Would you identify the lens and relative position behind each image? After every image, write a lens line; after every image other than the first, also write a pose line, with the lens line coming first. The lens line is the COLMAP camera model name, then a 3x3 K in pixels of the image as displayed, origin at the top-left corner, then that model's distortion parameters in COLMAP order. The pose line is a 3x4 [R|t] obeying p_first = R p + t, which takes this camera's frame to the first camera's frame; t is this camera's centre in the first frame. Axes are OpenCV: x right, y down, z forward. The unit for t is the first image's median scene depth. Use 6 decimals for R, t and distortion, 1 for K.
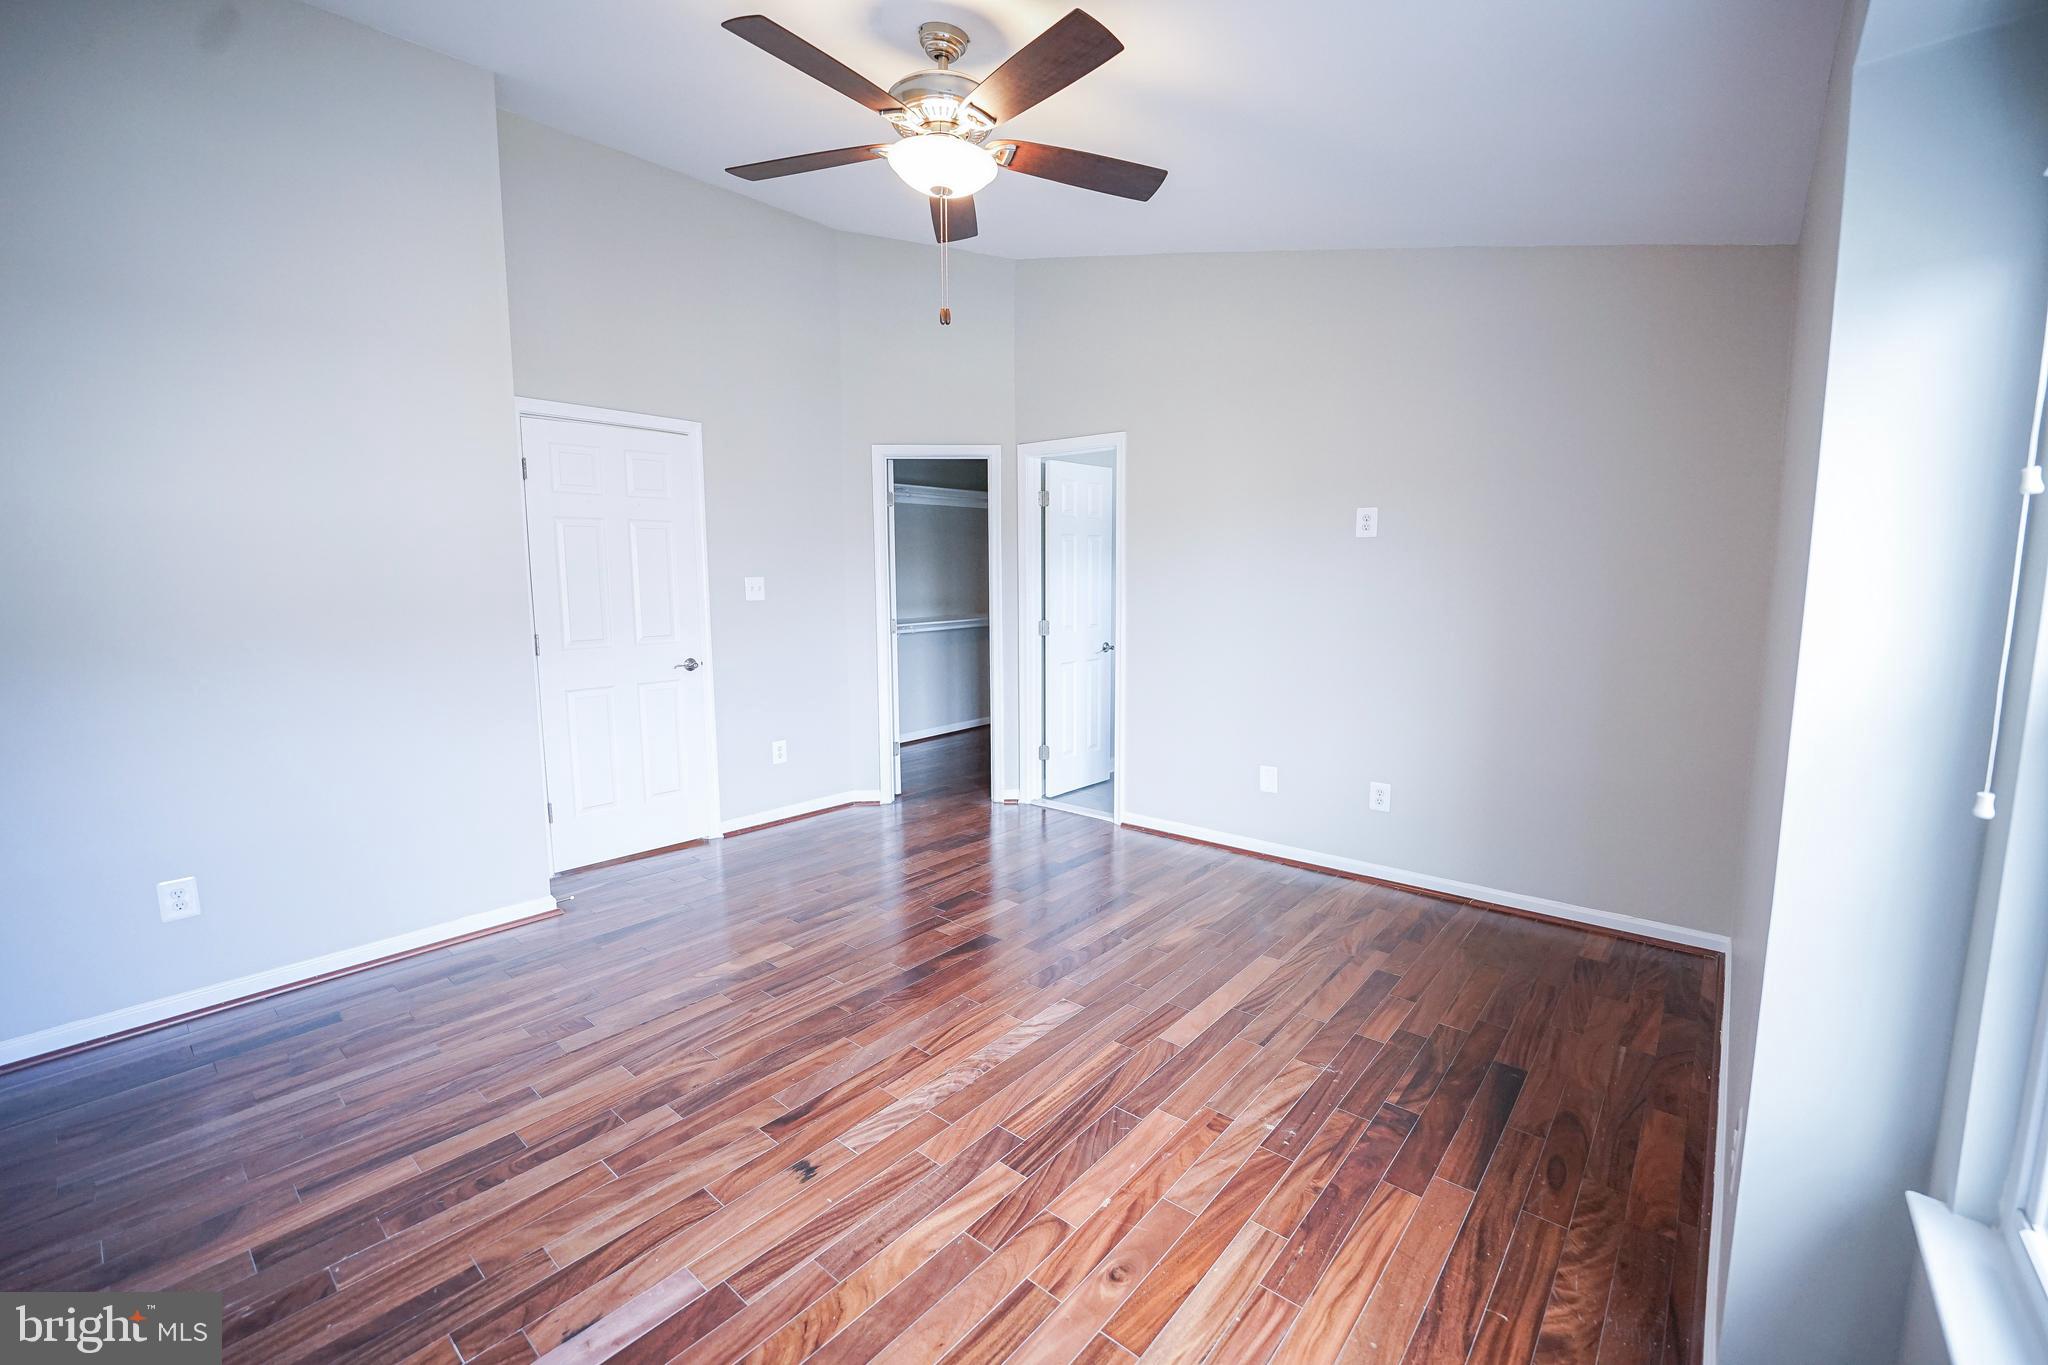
lens RADIAL K [[854.3, 0, 1024.0], [0, 854.3, 682.5], [0, 0, 1]] dist [-0.026505, -0.000129]
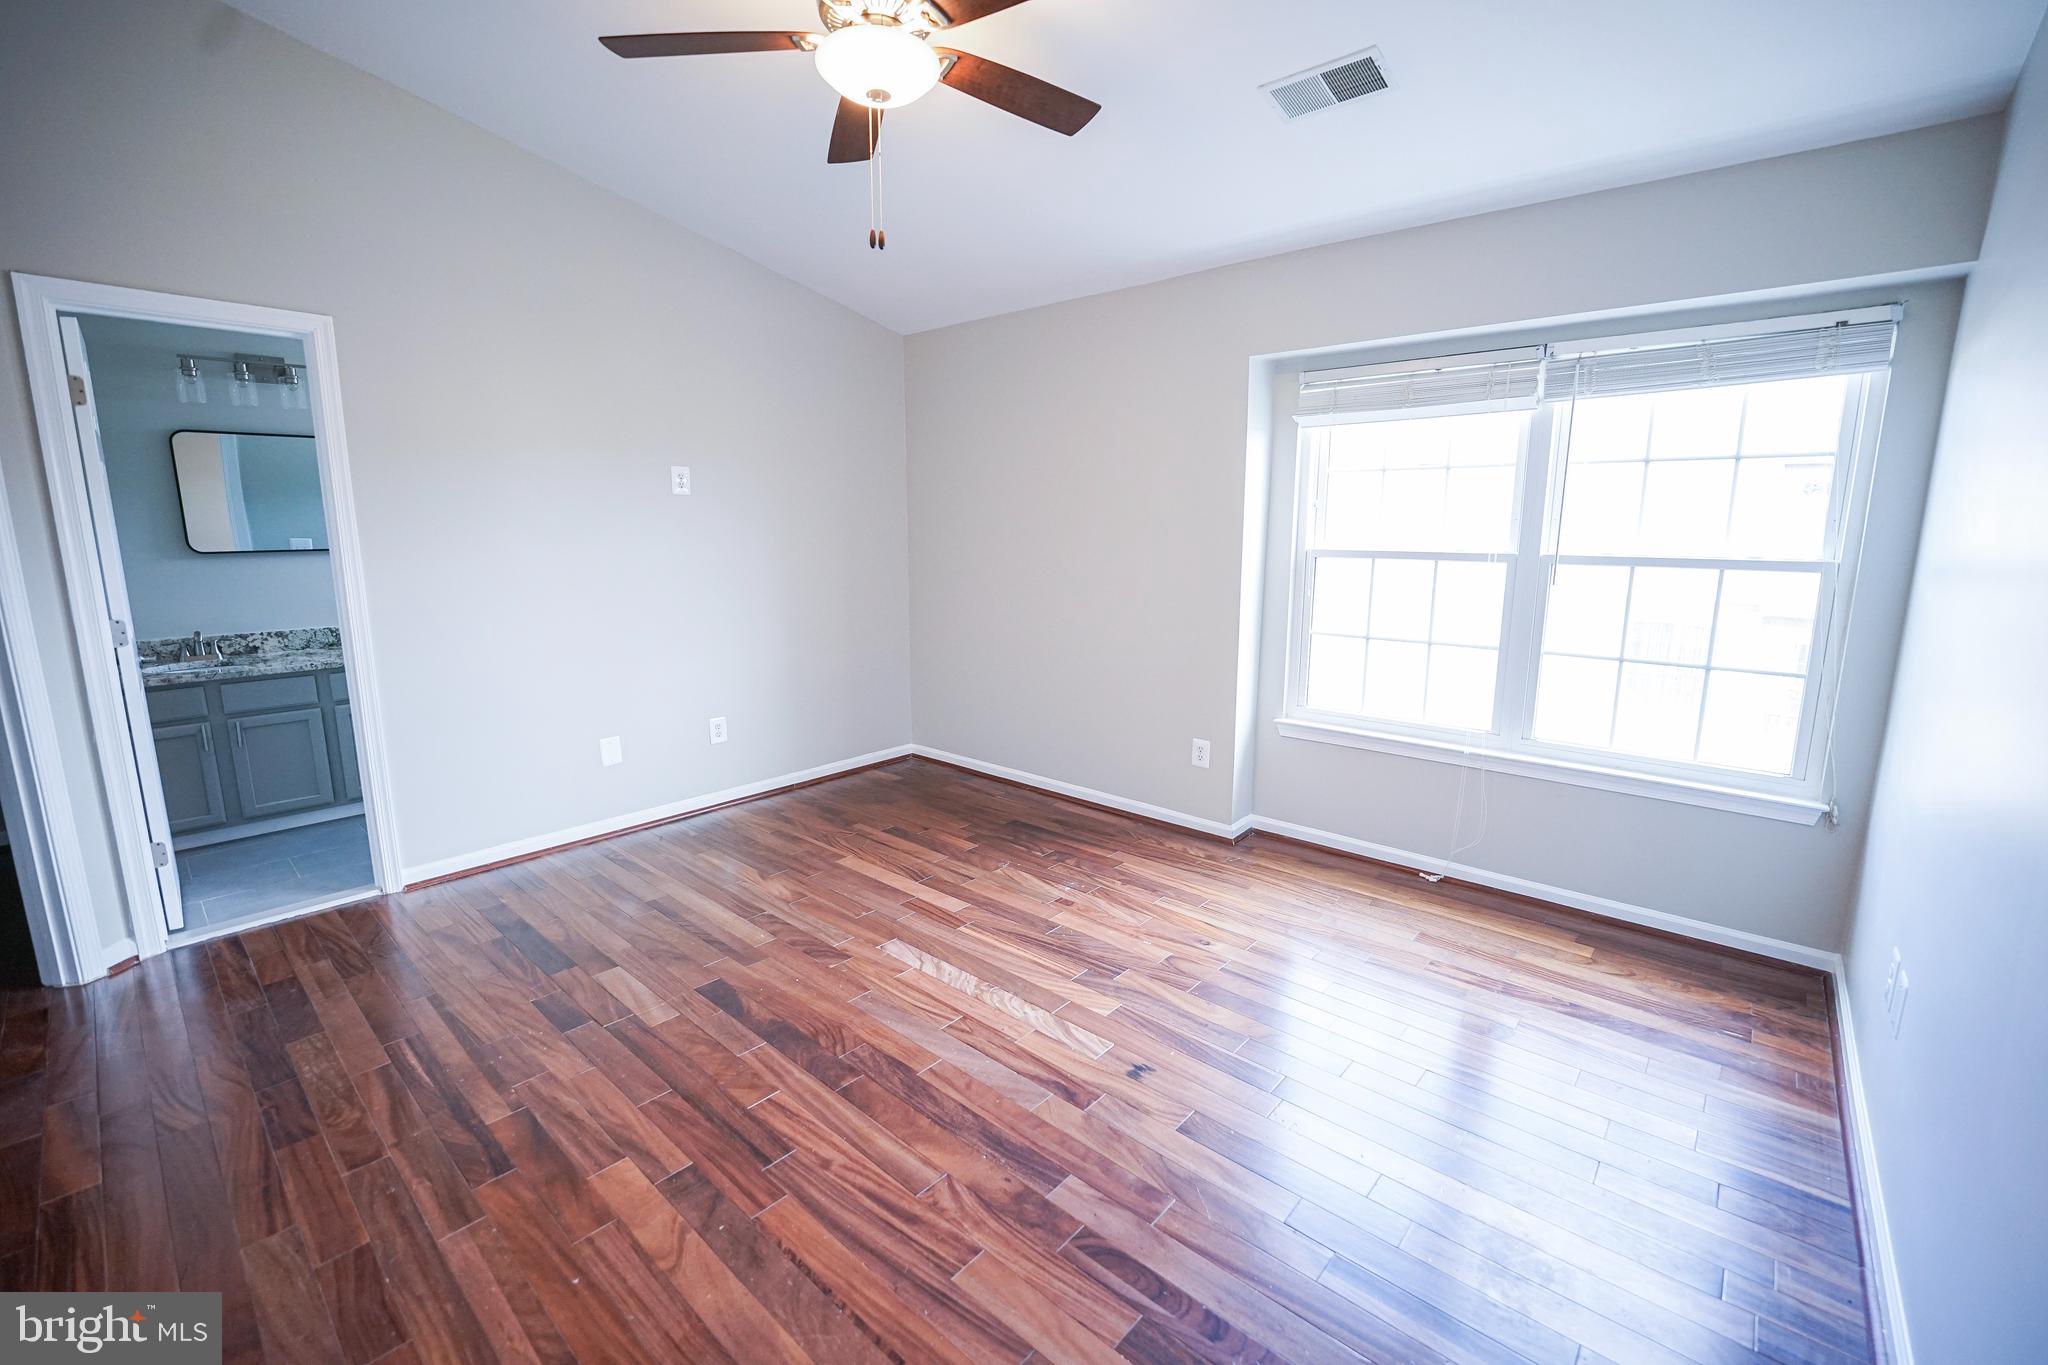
lens RADIAL K [[866.3, 0, 1025.9], [0, 866.3, 678.4], [0, 0, 1]] dist [-0.023007, 0.000174]
pose [[0.003208, -0.169427, 0.985538, -0.932944], [0.125939, 0.977764, 0.167681, -0.096685], [-0.992033, 0.123580, 0.024474, 0.766685]]
